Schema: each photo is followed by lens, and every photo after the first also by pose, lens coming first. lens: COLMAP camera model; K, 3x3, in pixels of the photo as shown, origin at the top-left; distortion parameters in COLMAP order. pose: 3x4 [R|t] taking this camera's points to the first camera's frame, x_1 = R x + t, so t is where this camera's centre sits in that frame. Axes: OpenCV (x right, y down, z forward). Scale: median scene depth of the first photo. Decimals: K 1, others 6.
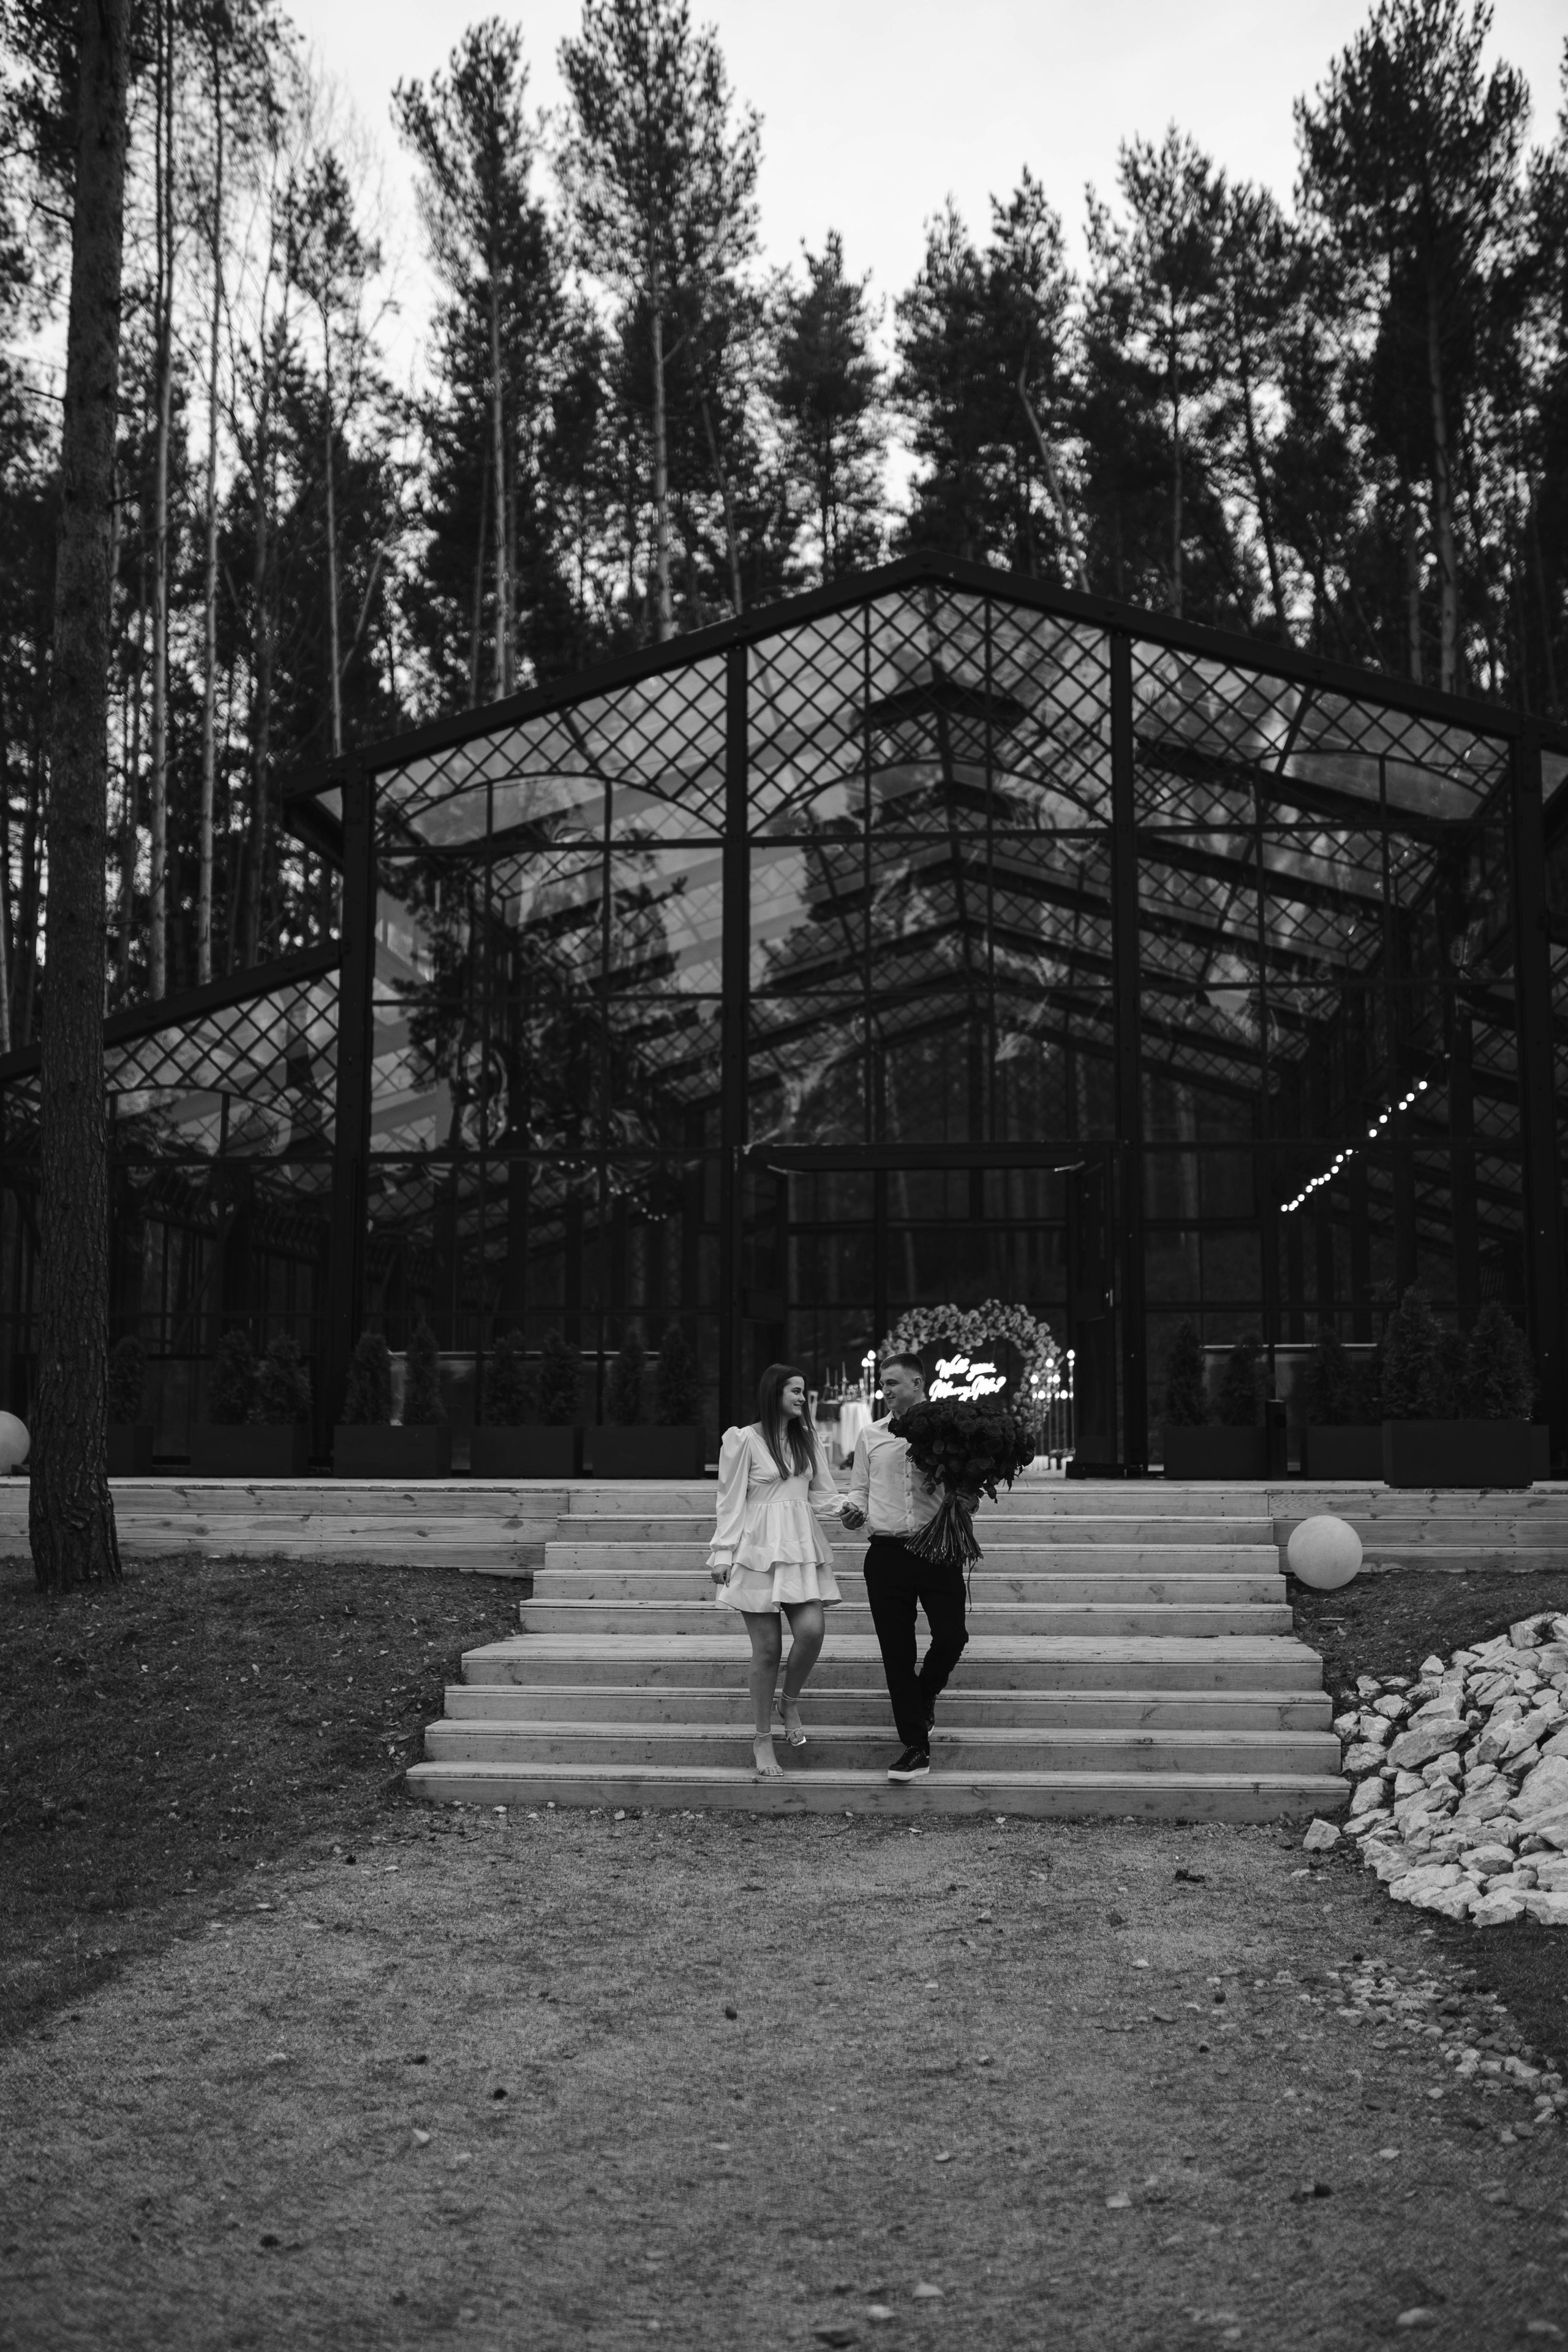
lens RADIAL K [[2313.2, 0, 753.4], [0, 2313.2, 1172.8], [0, 0, 1]] dist [-0.040155, 0.085448]
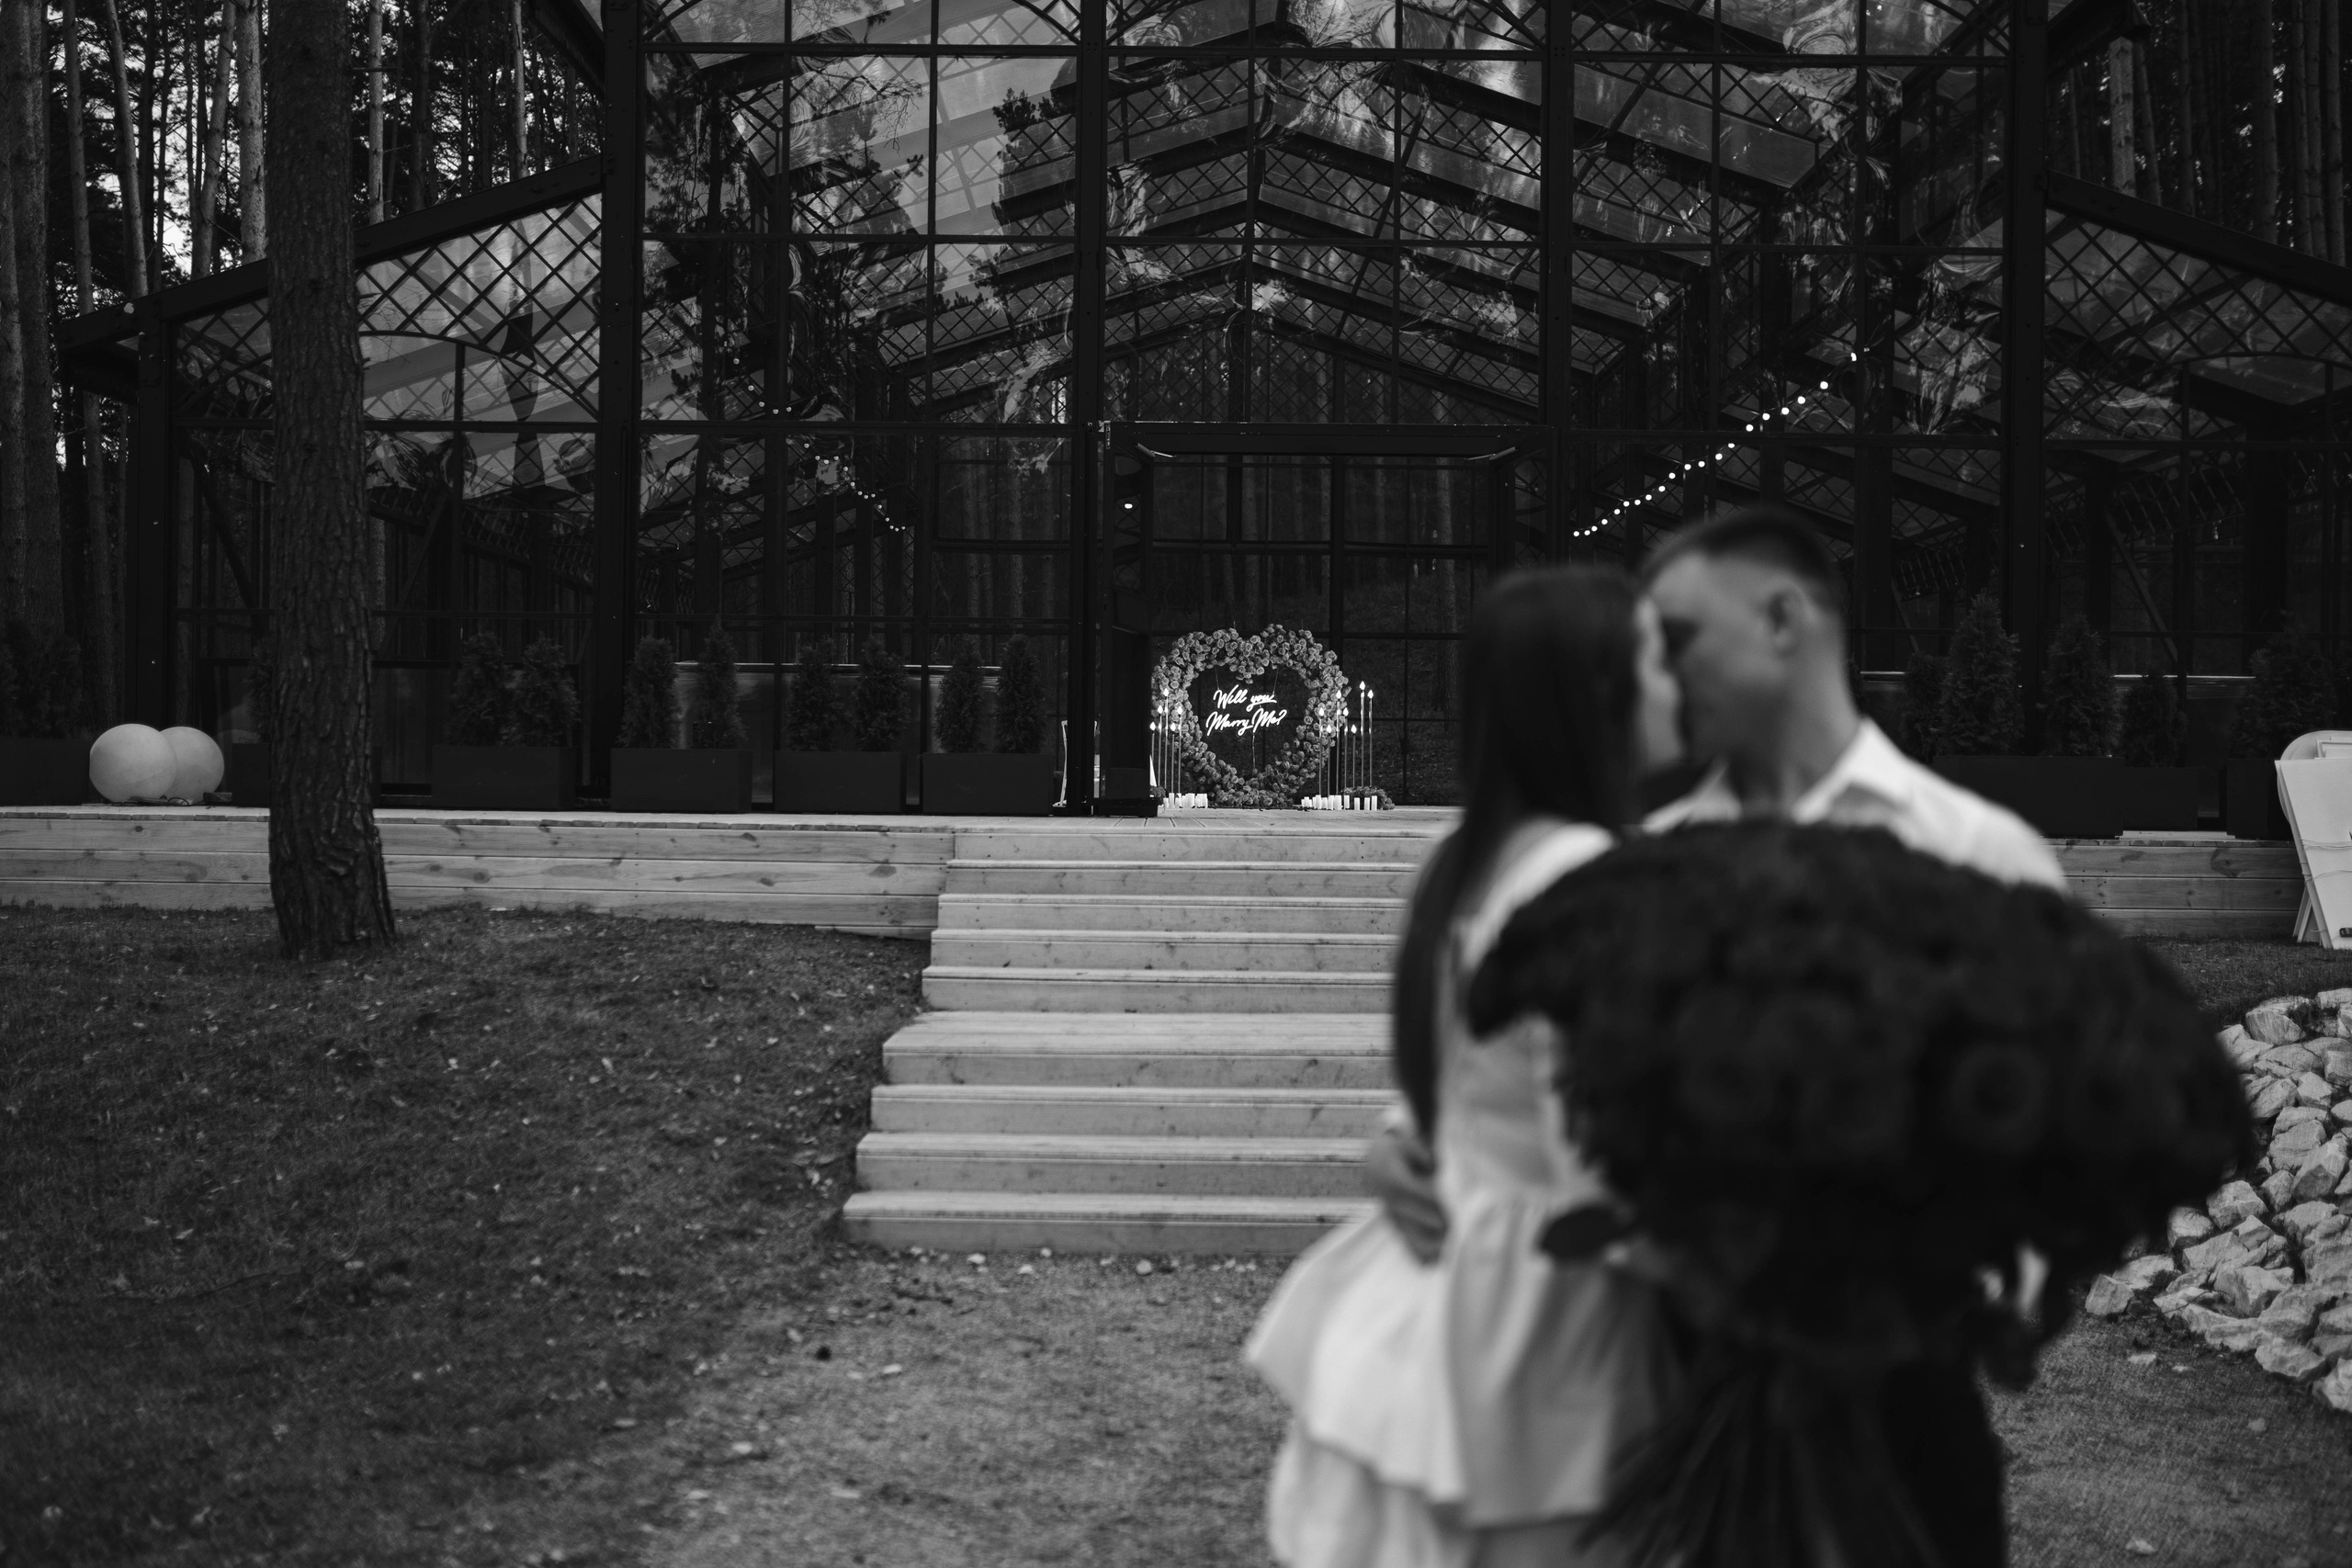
lens RADIAL K [[2318.7, 0, 1138.5], [0, 2318.7, 790.9], [0, 0, 1]] dist [-0.040224, 0.086470]
pose [[0.994608, 0.010726, 0.103148, -0.072631], [-0.023048, 0.992624, 0.119025, 0.020077], [-0.101111, -0.120760, 0.987519, 0.149737]]
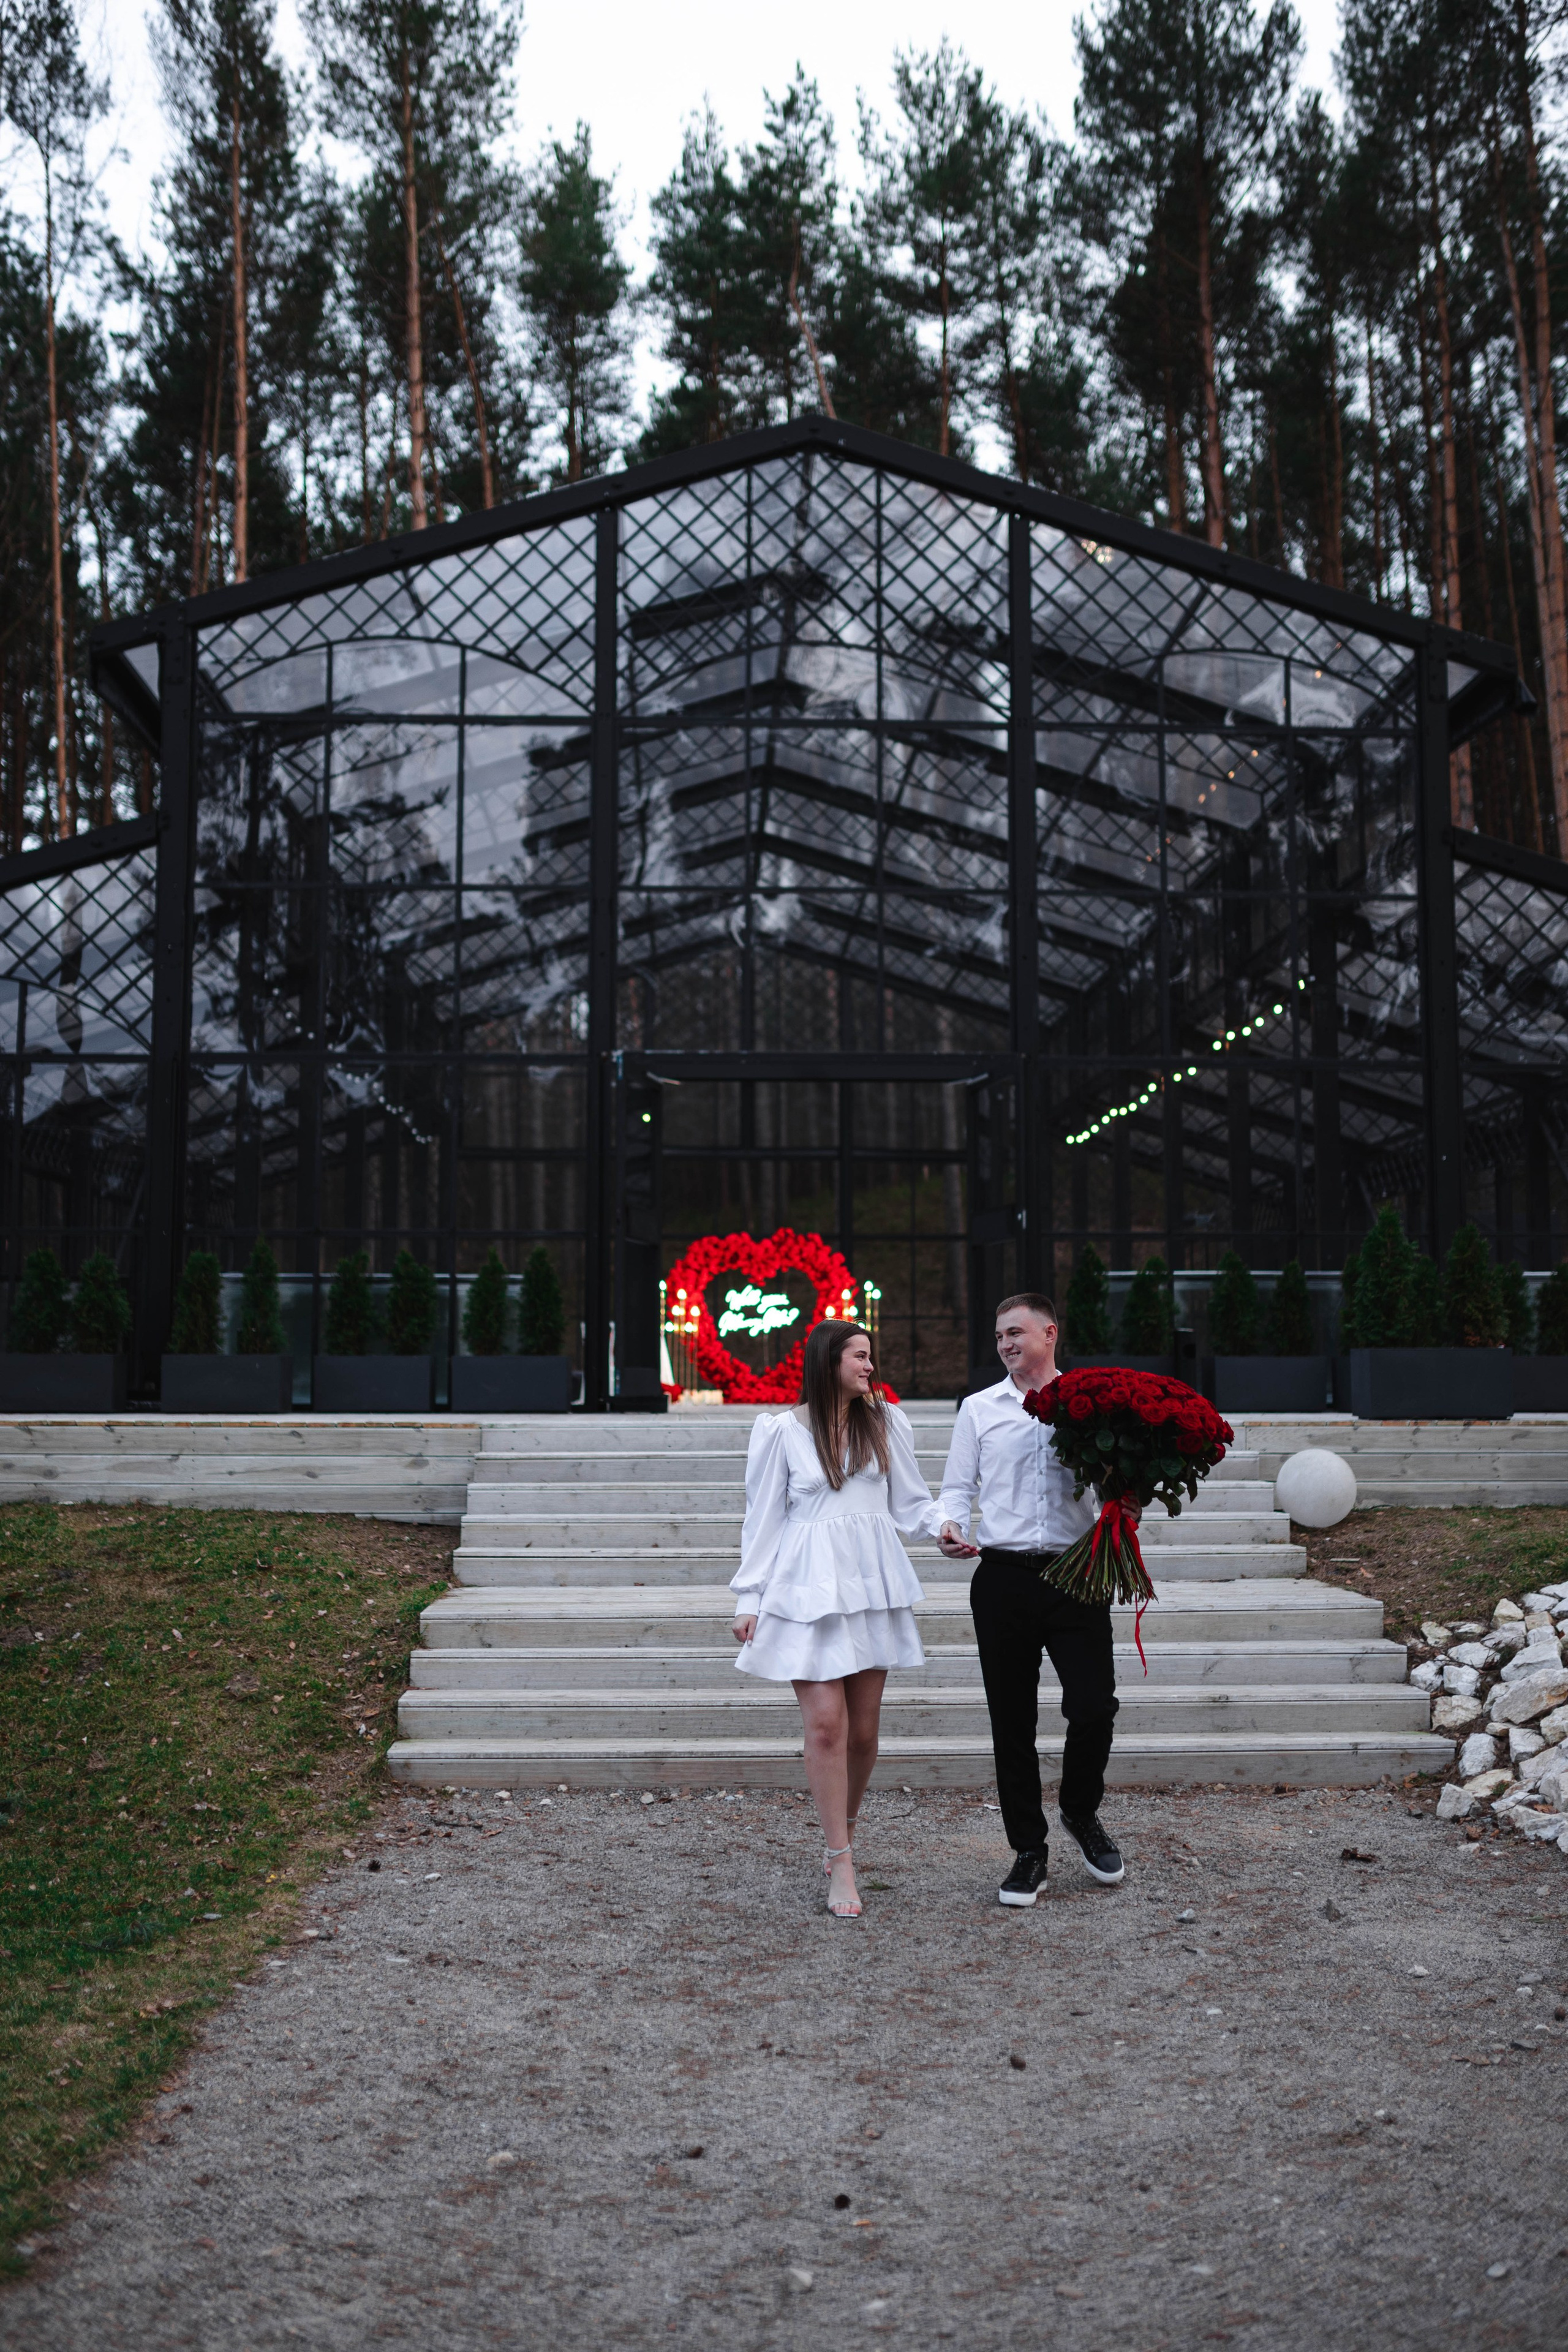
lens RADIAL K [[2318.9, 0, 784.0], [0, 2318.9, 1176.0], [0, 0, 1]] dist [-0.040224, 0.086470]
pose [[0.987966, 0.012996, 0.154126, -0.075688], [-0.017309, 0.999494, 0.026676, 0.011427], [-0.153702, -0.029022, 0.987691, 0.075741]]
